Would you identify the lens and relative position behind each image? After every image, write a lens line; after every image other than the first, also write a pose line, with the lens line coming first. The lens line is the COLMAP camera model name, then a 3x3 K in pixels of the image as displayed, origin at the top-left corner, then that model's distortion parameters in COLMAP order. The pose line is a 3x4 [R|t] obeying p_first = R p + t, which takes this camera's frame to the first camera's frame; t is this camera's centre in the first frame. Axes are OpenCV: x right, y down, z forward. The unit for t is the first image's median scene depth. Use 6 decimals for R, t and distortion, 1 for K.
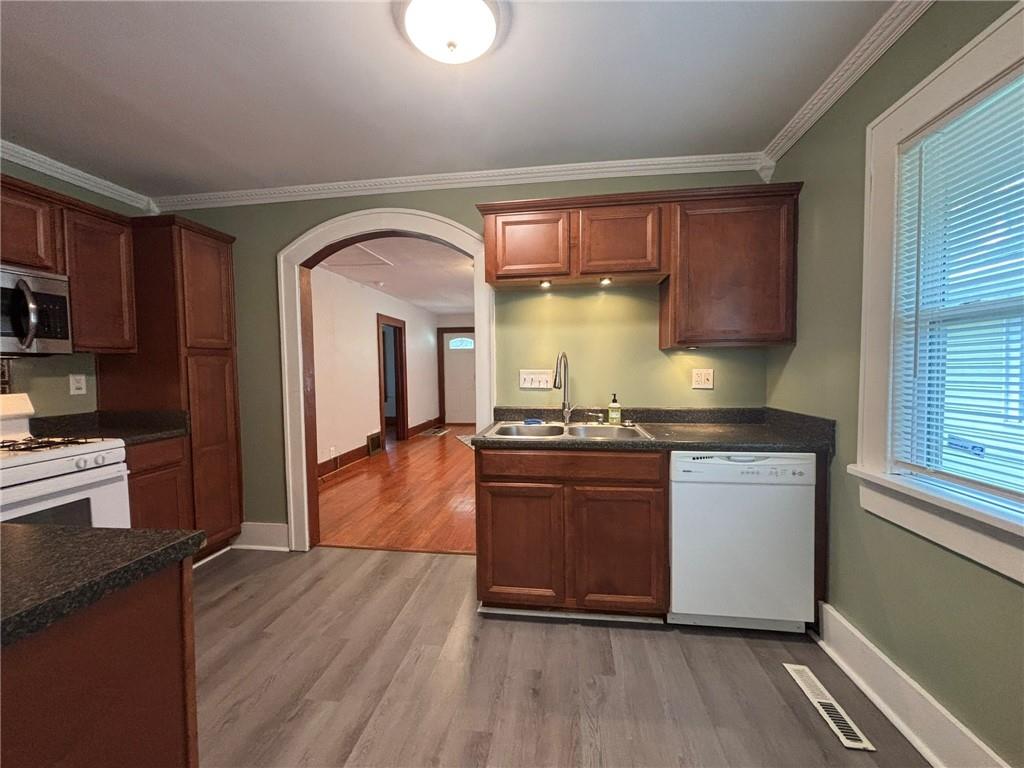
lens RADIAL K [[412.8, 0, 512.0], [0, 412.8, 384.0], [0, 0, 1]] dist [0.003364, 0.000141]
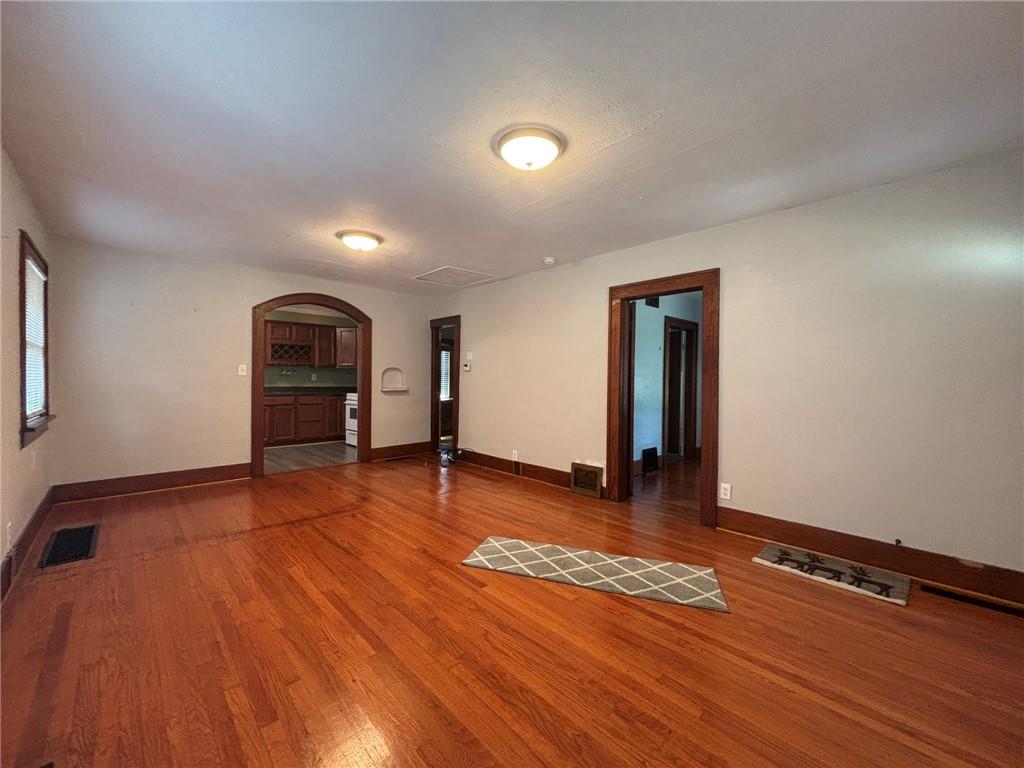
lens RADIAL K [[412.8, 0, 512.0], [0, 412.8, 384.0], [0, 0, 1]] dist [0.003364, 0.000141]
pose [[-0.633850, 0.015069, -0.773309, 0.342619], [-0.031059, 0.998508, 0.044914, -0.053868], [0.772832, 0.052487, -0.632436, 1.599107]]
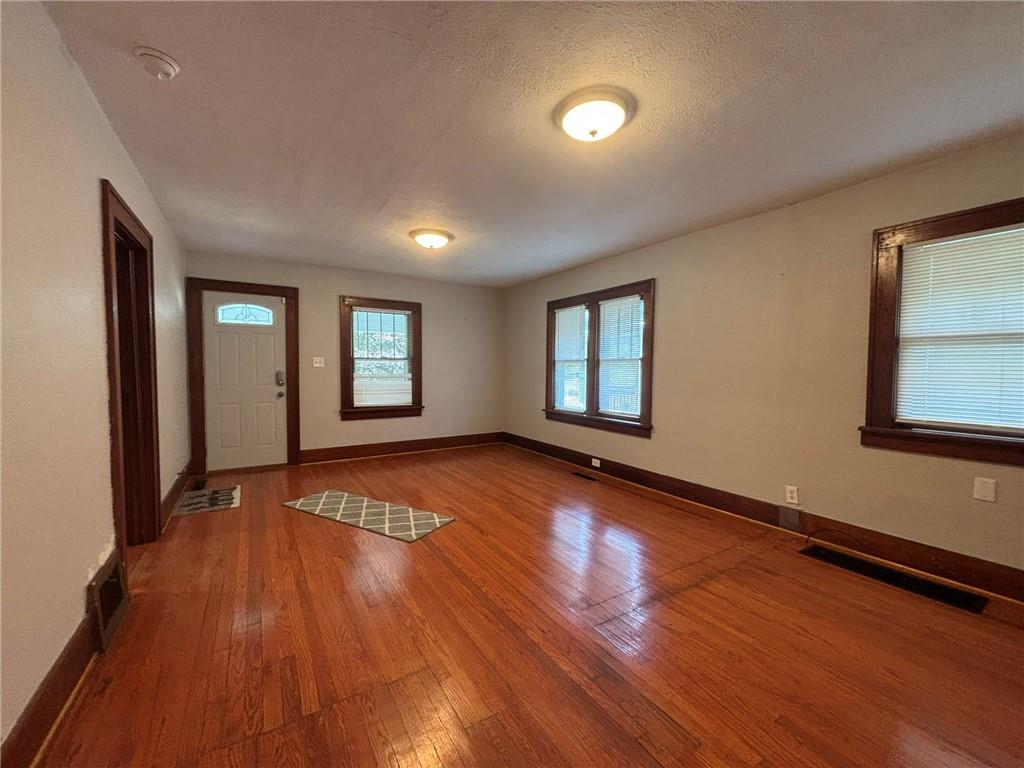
lens RADIAL K [[412.8, 0, 512.0], [0, 412.8, 384.0], [0, 0, 1]] dist [0.003364, 0.000141]
pose [[0.767858, -0.009302, 0.640553, -0.351665], [0.008719, 0.999954, 0.004069, -0.017031], [-0.640561, 0.002461, 0.767903, 0.688362]]
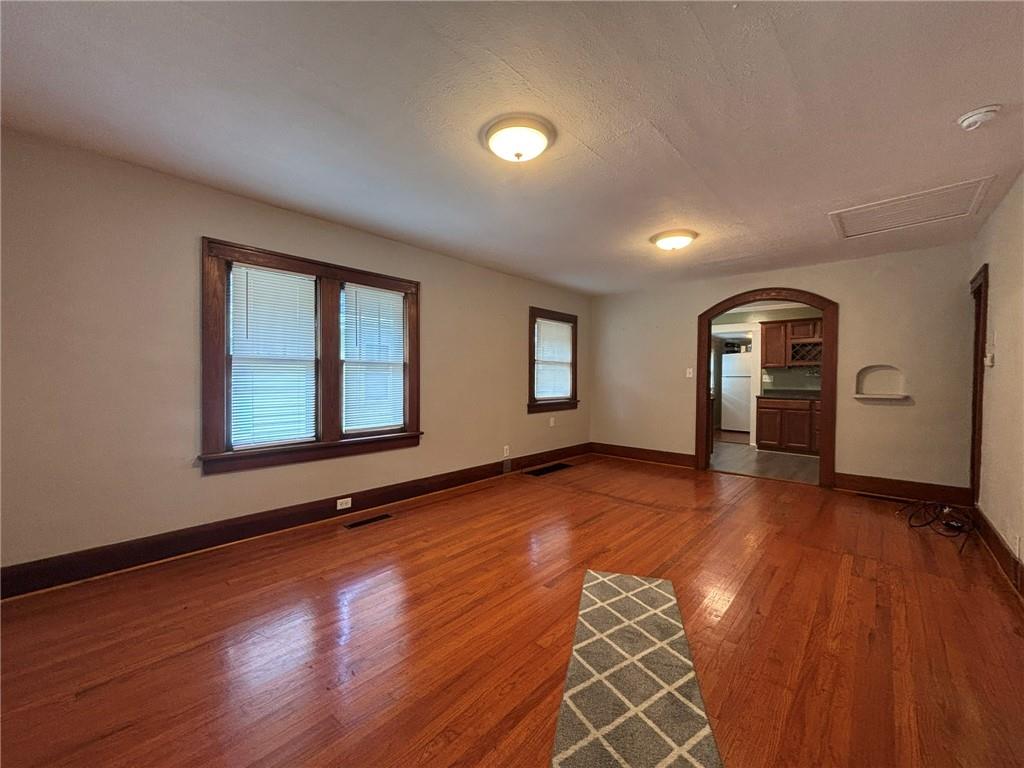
lens RADIAL K [[412.8, 0, 512.0], [0, 412.8, 384.0], [0, 0, 1]] dist [0.003364, 0.000141]
pose [[-0.828844, -0.004592, 0.559461, -0.213730], [0.022981, 0.998843, 0.042244, -0.051395], [-0.559008, 0.047871, -0.827779, 1.685100]]
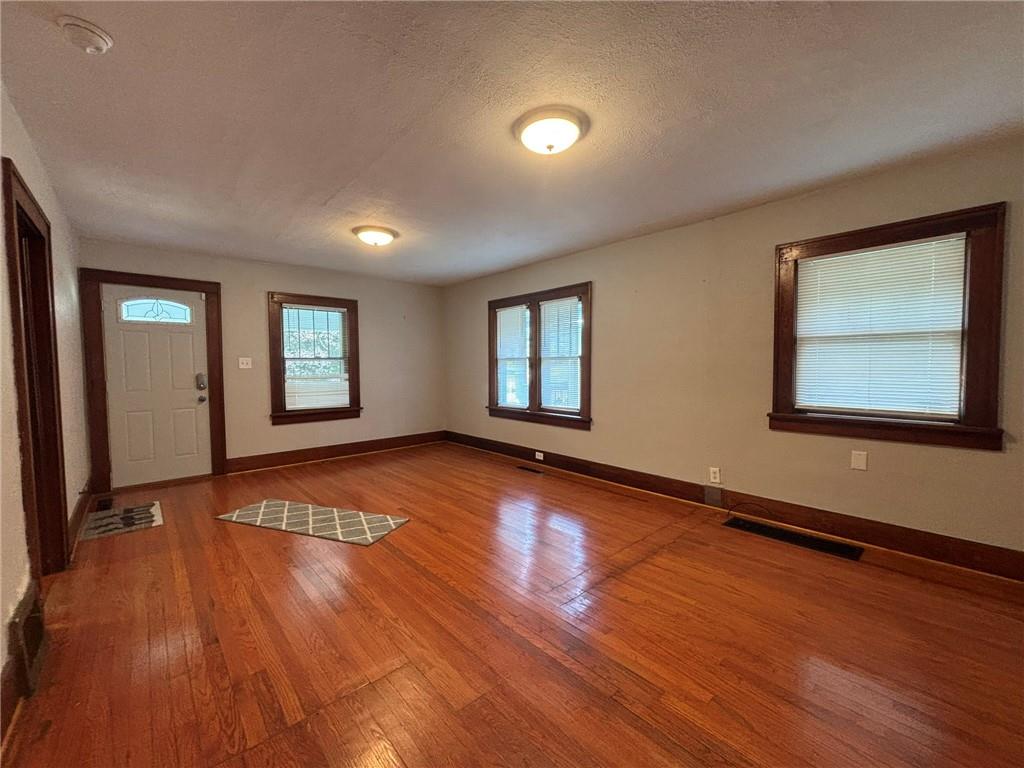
lens RADIAL K [[412.8, 0, 512.0], [0, 412.8, 384.0], [0, 0, 1]] dist [0.003364, 0.000141]
pose [[0.647140, -0.028789, 0.761827, -0.390053], [0.027872, 0.999512, 0.014095, -0.019674], [-0.761861, 0.012112, 0.647627, 0.700197]]
